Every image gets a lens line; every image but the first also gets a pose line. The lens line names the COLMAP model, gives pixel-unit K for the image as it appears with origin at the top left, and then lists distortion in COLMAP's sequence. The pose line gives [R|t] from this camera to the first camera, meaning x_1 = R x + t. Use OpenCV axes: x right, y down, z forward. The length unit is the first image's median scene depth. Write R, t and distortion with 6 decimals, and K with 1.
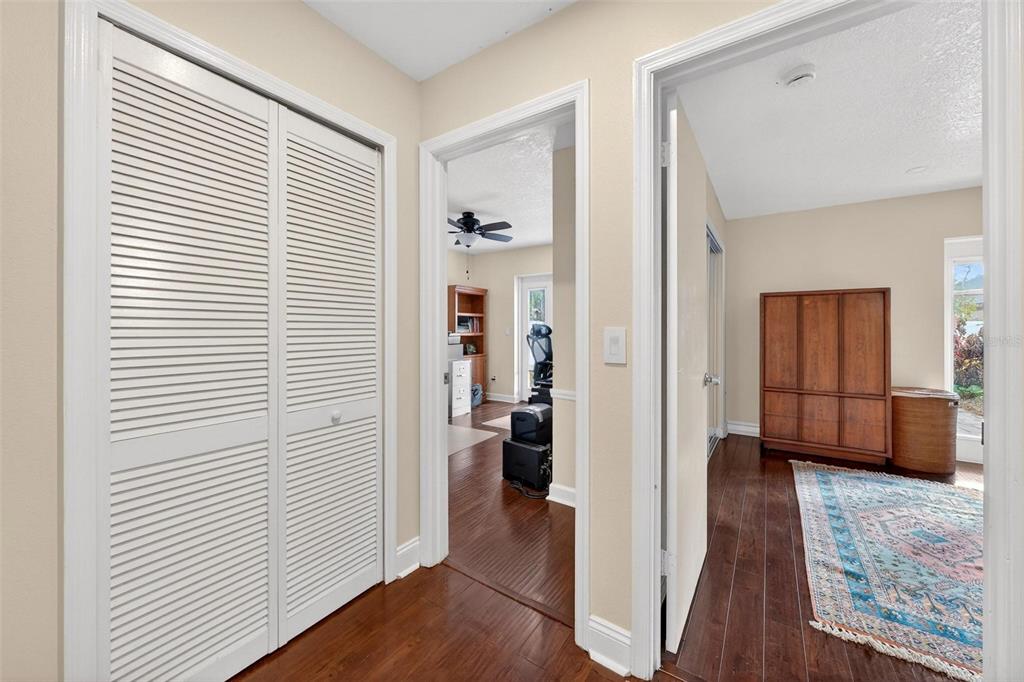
lens RADIAL K [[364.0, 0, 509.7], [0, 364.0, 339.3], [0, 0, 1]] dist [-0.000942, -0.000055]
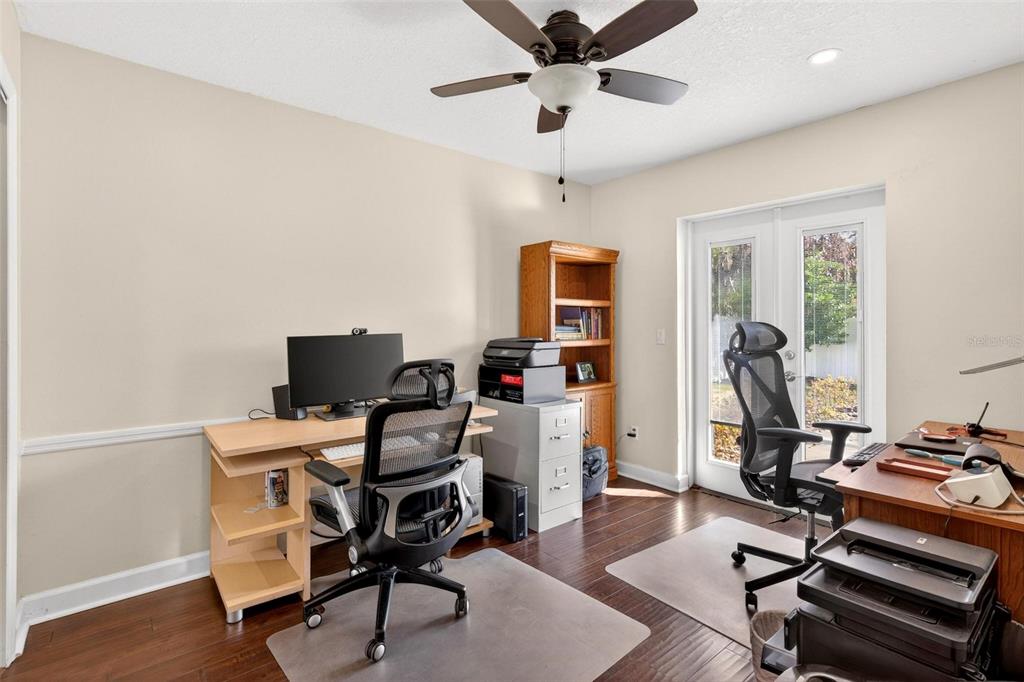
lens RADIAL K [[507.6, 0, 512.0], [0, 507.6, 341.0], [0, 0, 1]] dist [-0.001639, -0.000066]
pose [[0.963863, -0.000189, -0.266399, -0.019404], [0.000588, 0.999999, 0.001416, -0.018290], [0.266398, -0.001522, 0.963862, 0.330483]]
